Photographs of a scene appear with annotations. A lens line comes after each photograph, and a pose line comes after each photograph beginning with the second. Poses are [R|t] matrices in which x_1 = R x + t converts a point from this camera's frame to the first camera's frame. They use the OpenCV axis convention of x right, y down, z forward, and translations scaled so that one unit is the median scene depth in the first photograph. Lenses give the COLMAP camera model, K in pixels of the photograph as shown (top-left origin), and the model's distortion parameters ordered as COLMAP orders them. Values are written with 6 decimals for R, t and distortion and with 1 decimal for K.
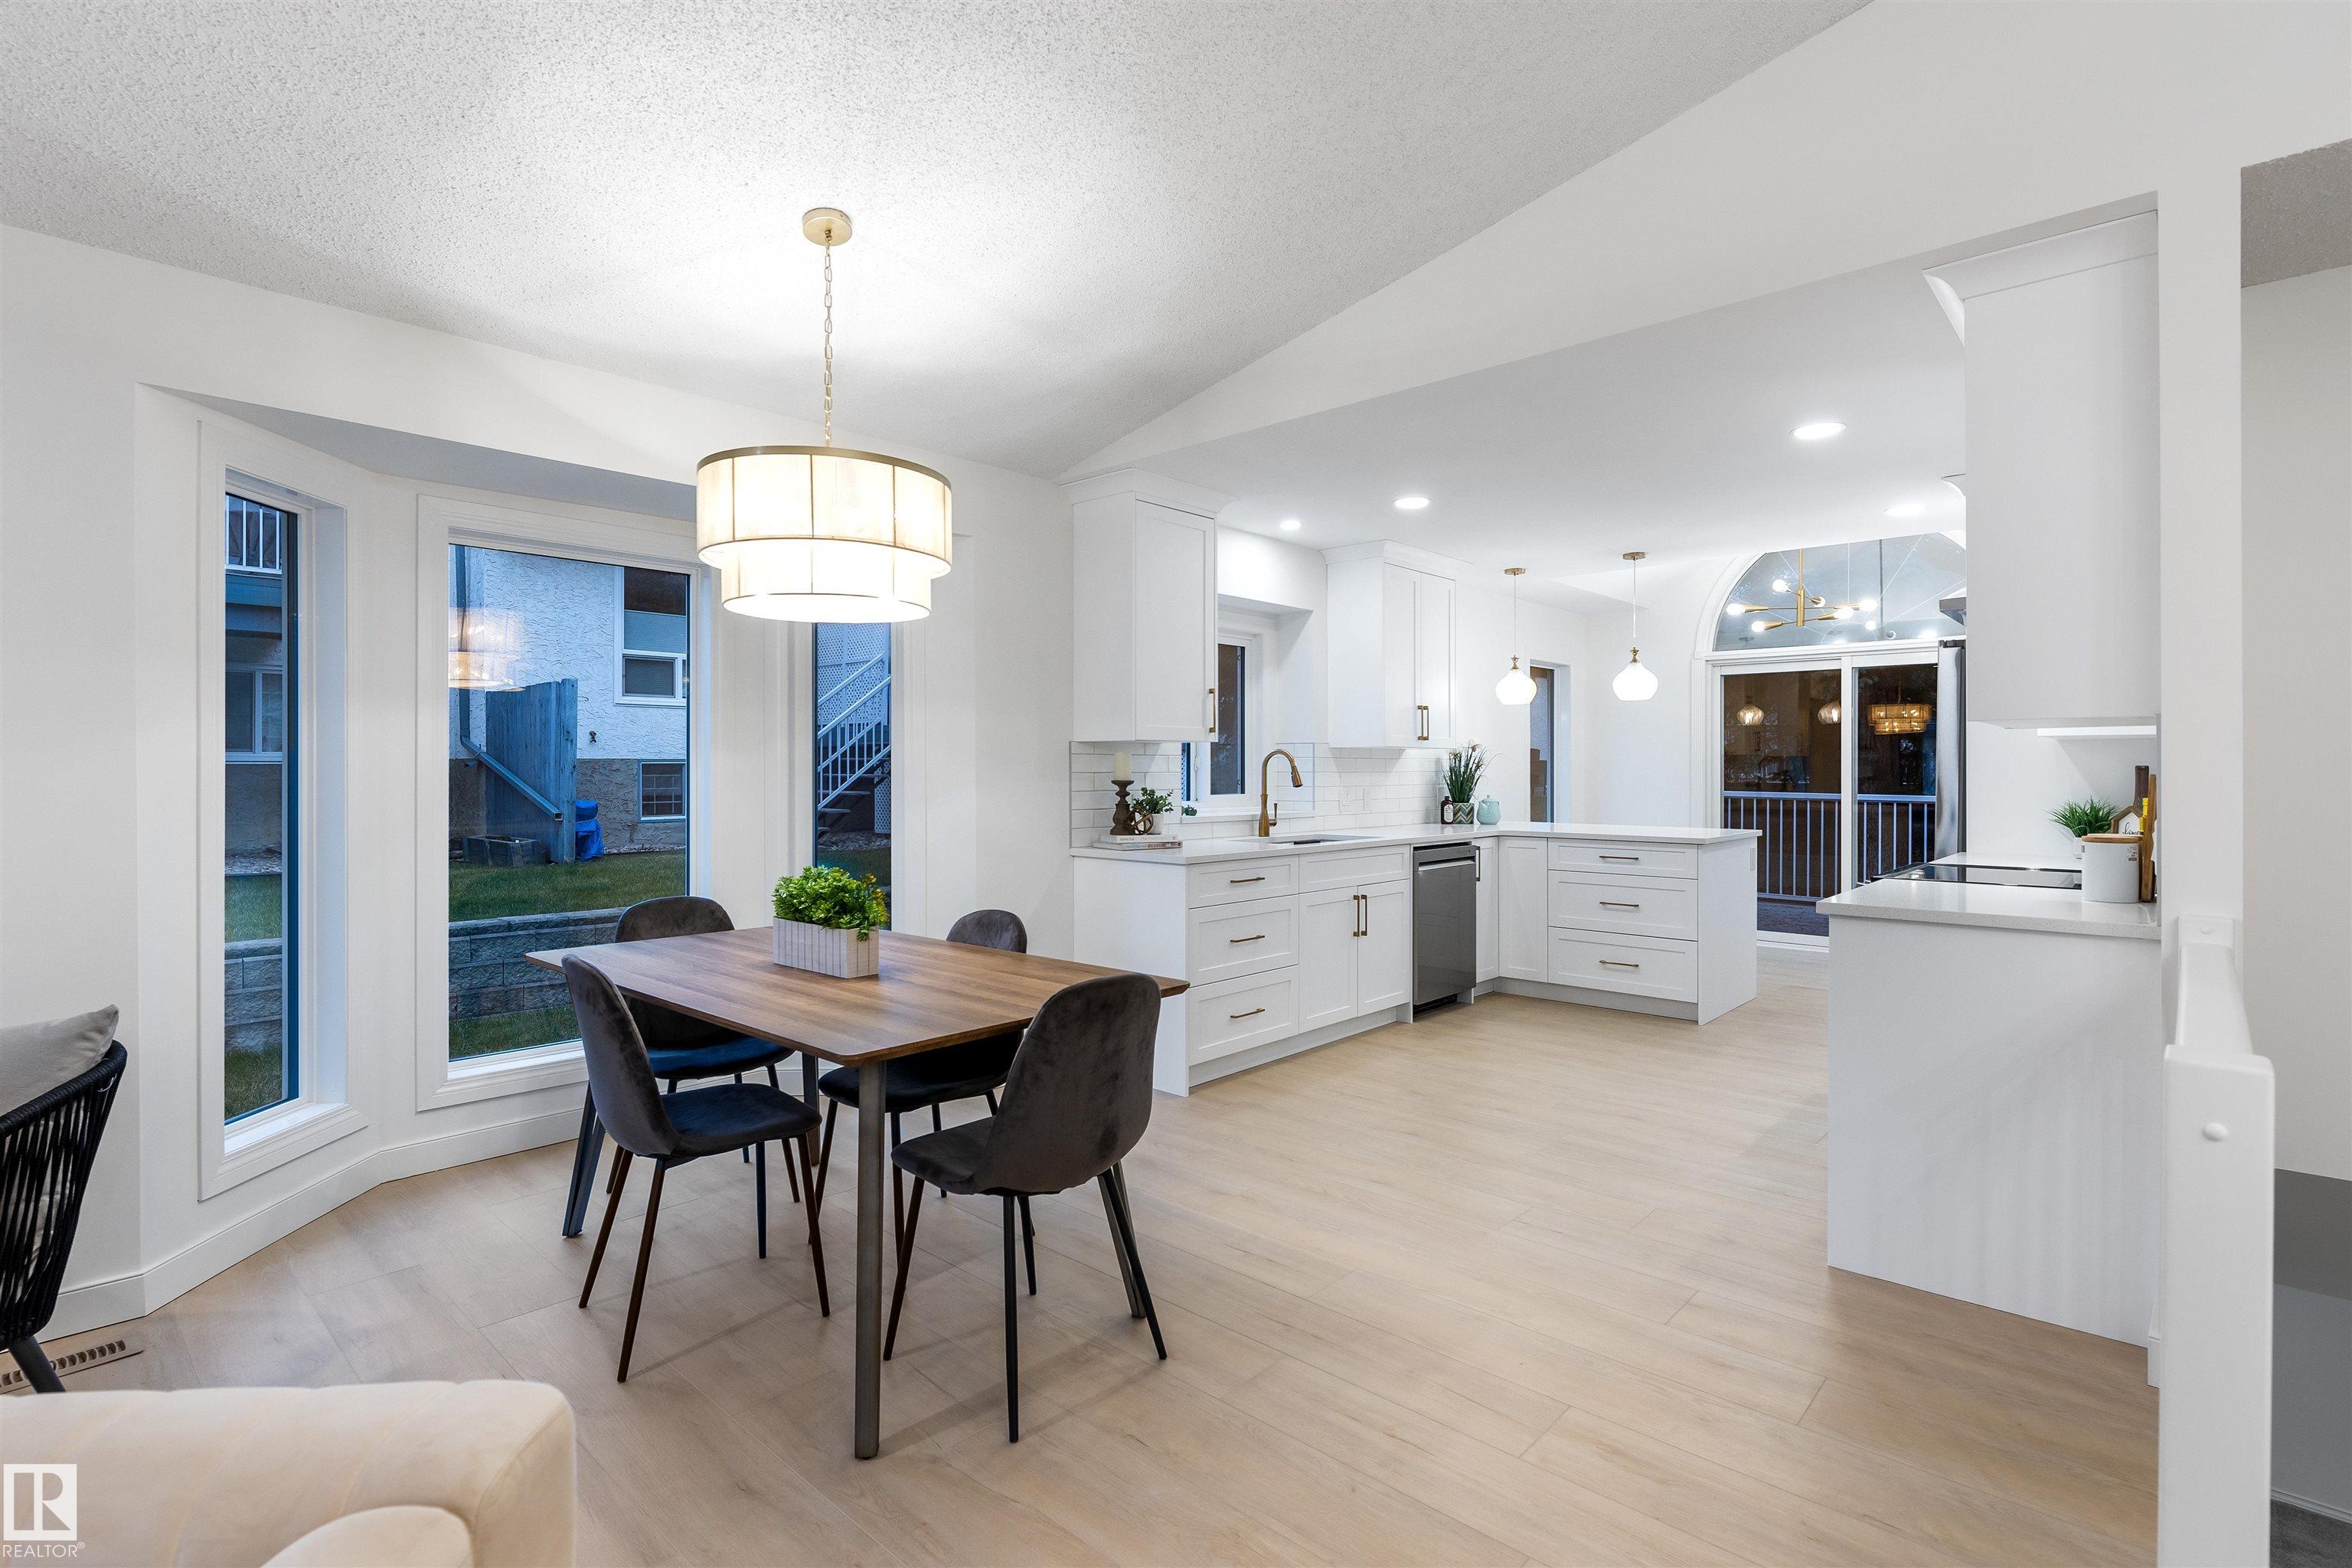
lens RADIAL K [[1108.6, 0, 1177.5], [0, 1108.6, 773.3], [0, 0, 1]] dist [0.000580, -0.000220]
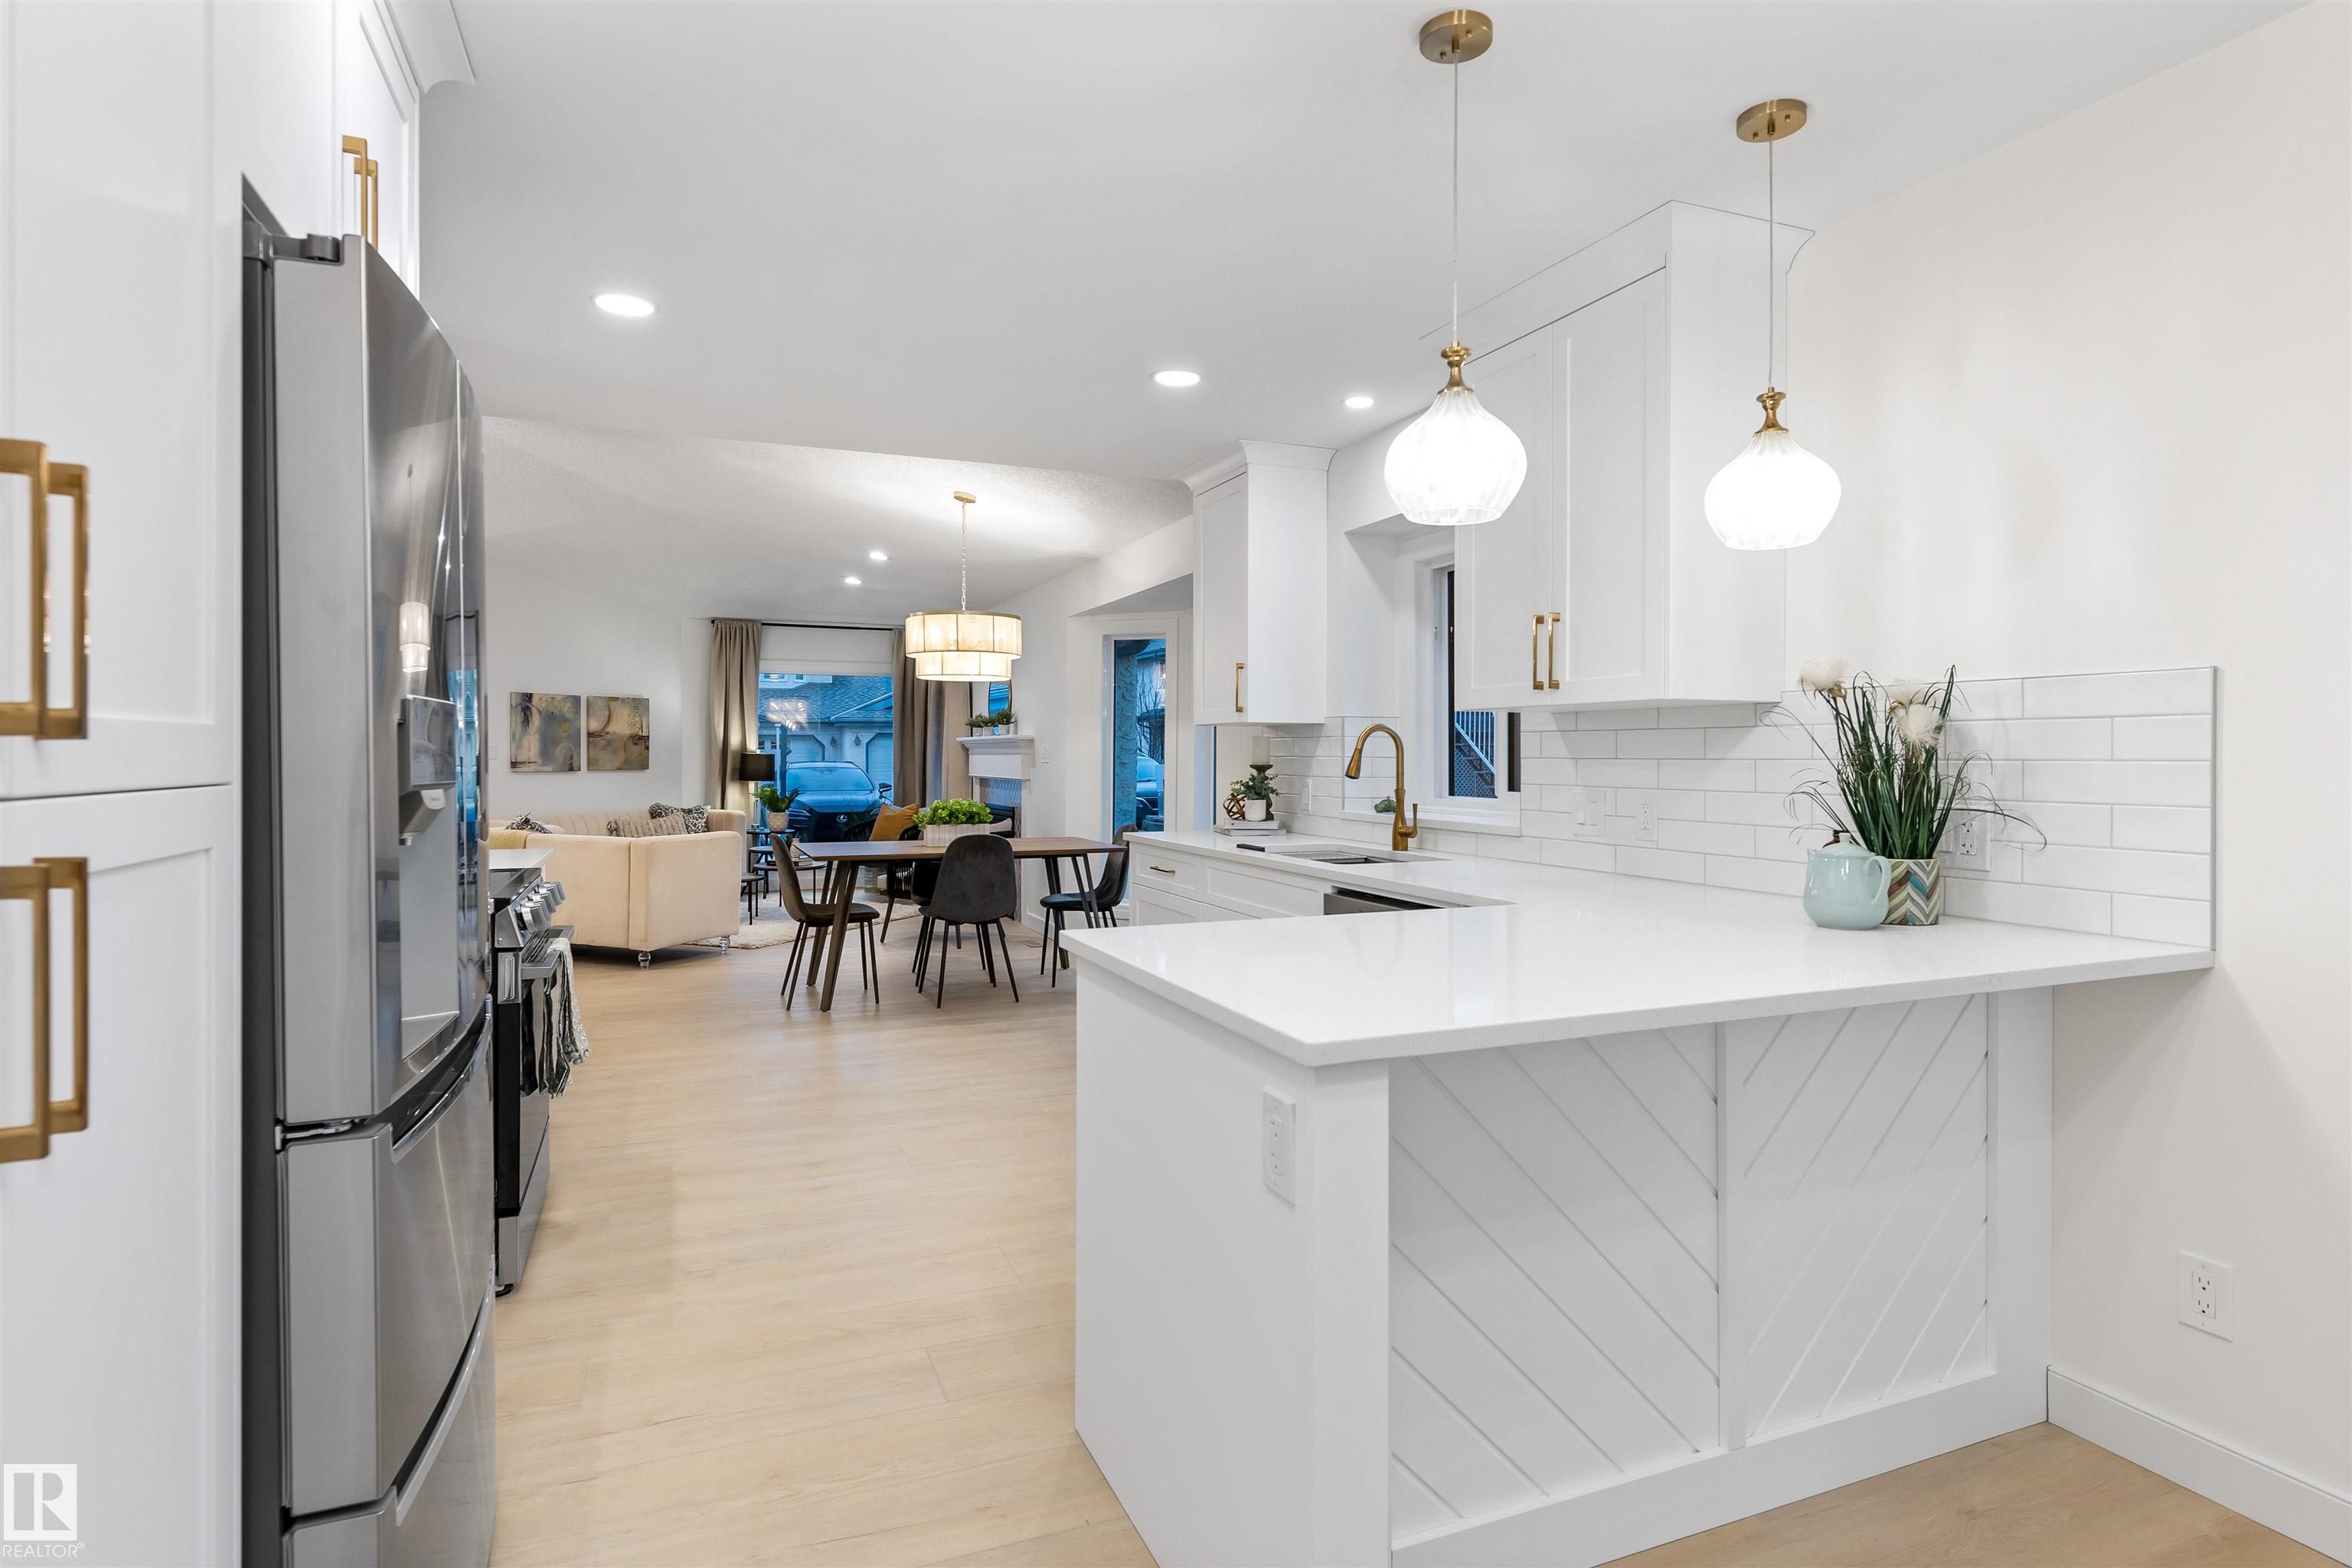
lens RADIAL K [[1225.7, 0, 1162.2], [0, 1225.7, 762.0], [0, 0, 1]] dist [-0.003081, -0.000291]
pose [[-0.429493, 0.004215, -0.903060, 0.820492], [-0.004947, 0.999963, 0.007021, -0.002760], [0.903056, 0.007483, -0.429457, 1.180316]]
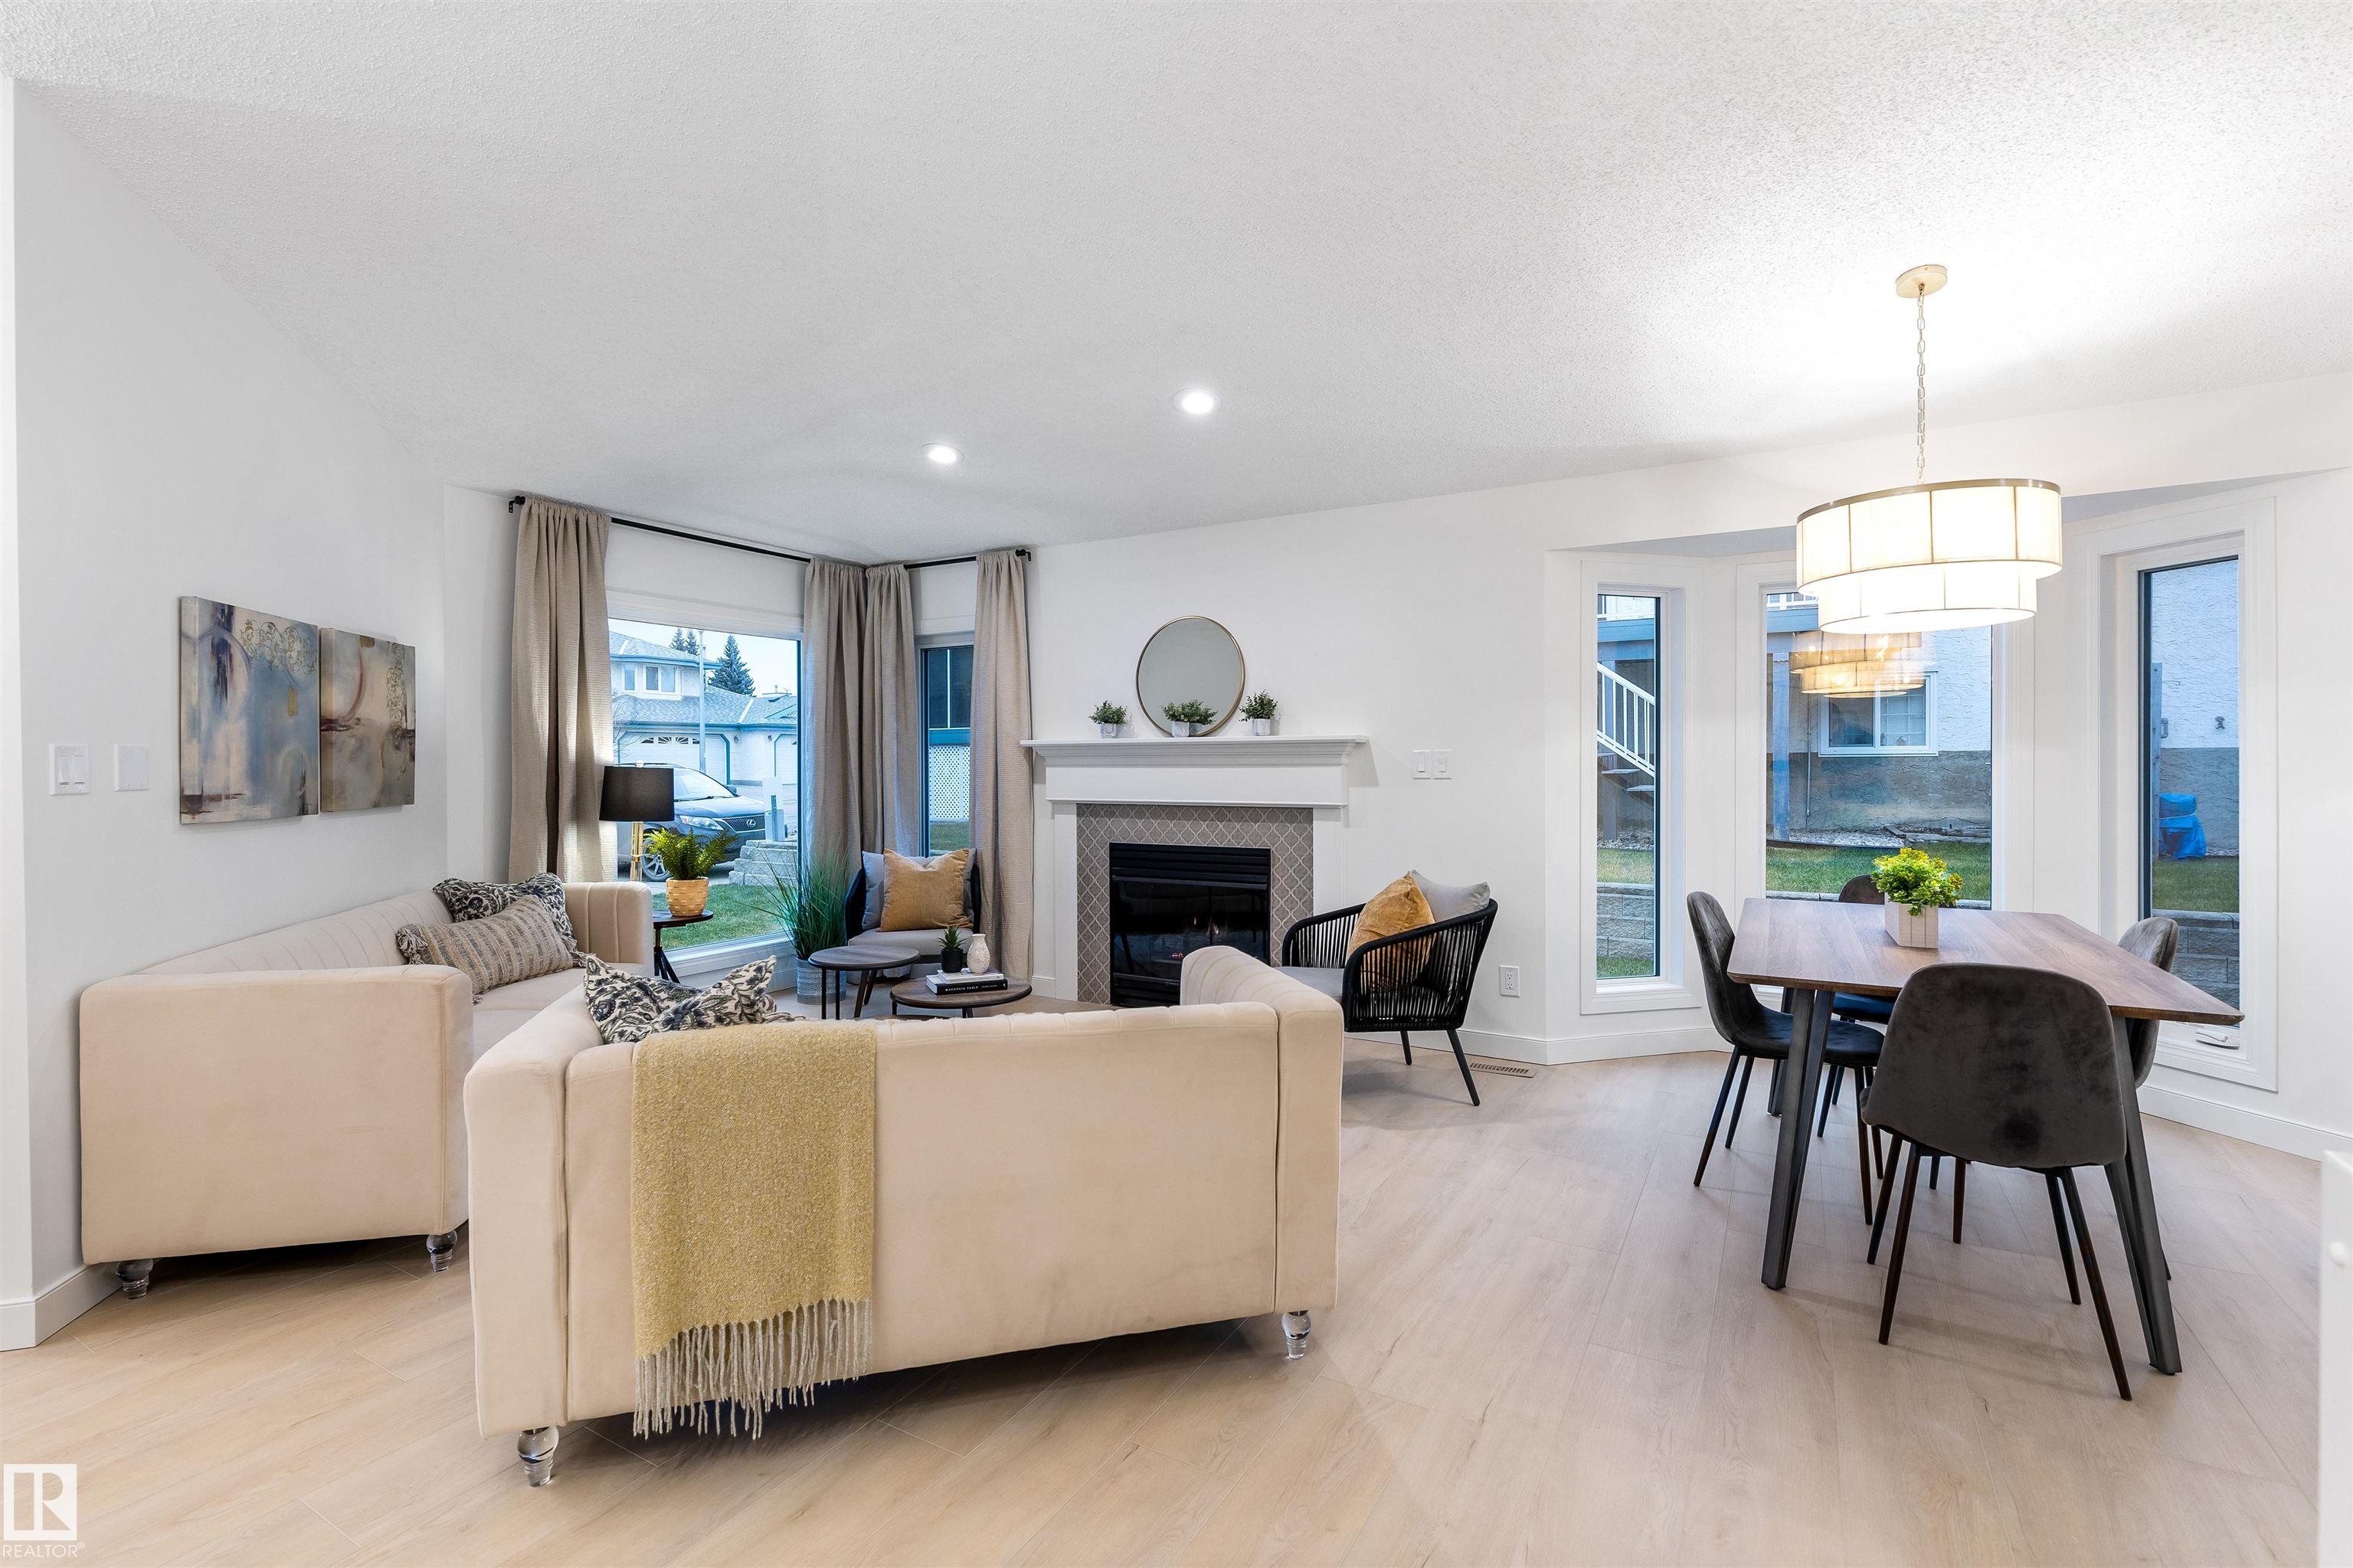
lens RADIAL K [[1070.6, 0, 1176.7], [0, 1070.6, 767.6], [0, 0, 1]] dist [-0.001485, 0.000069]
pose [[0.219489, 0.003113, -0.975610, 0.296933], [0.000697, 0.999994, 0.003348, -0.001831], [0.975615, -0.001415, 0.219485, 0.012580]]
